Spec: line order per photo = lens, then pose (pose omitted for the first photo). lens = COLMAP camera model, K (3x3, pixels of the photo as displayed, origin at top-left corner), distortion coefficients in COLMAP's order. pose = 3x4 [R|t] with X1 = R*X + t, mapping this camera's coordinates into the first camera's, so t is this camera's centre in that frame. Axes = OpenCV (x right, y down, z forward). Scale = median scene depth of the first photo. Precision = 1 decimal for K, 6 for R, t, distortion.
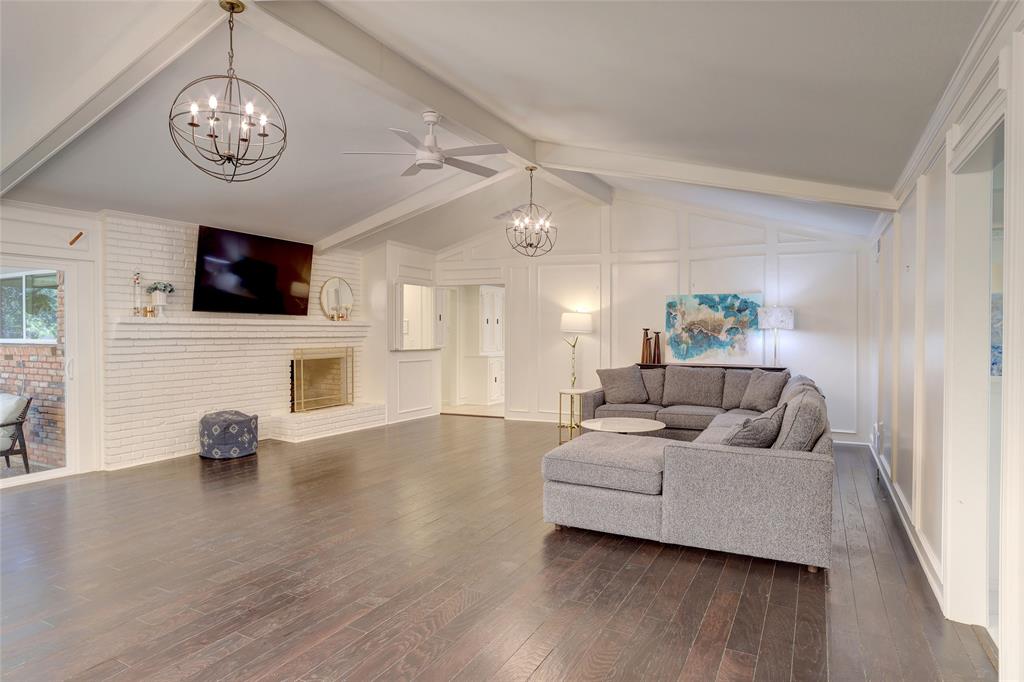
lens RADIAL K [[579.6, 0, 509.1], [0, 579.6, 341.5], [0, 0, 1]] dist [-0.020629, 0.002718]
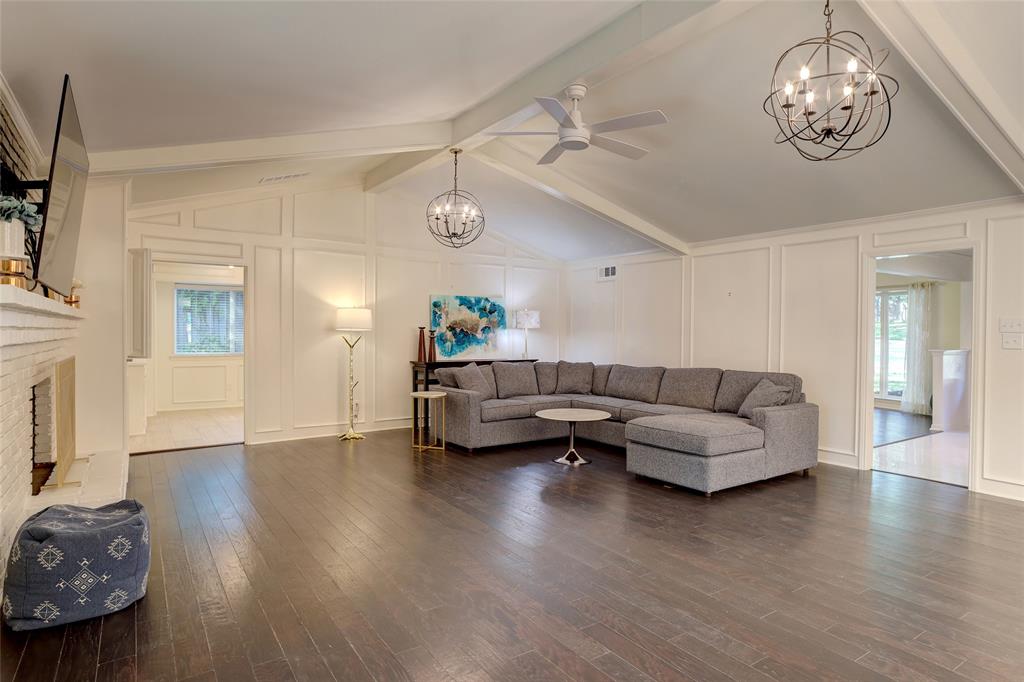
lens RADIAL K [[579.6, 0, 510.5], [0, 579.6, 337.7], [0, 0, 1]] dist [-0.020629, 0.002718]
pose [[0.475978, -0.009490, 0.879406, -0.591626], [0.012872, 0.999910, 0.003823, -0.006309], [-0.879363, 0.009500, 0.476057, 0.406279]]
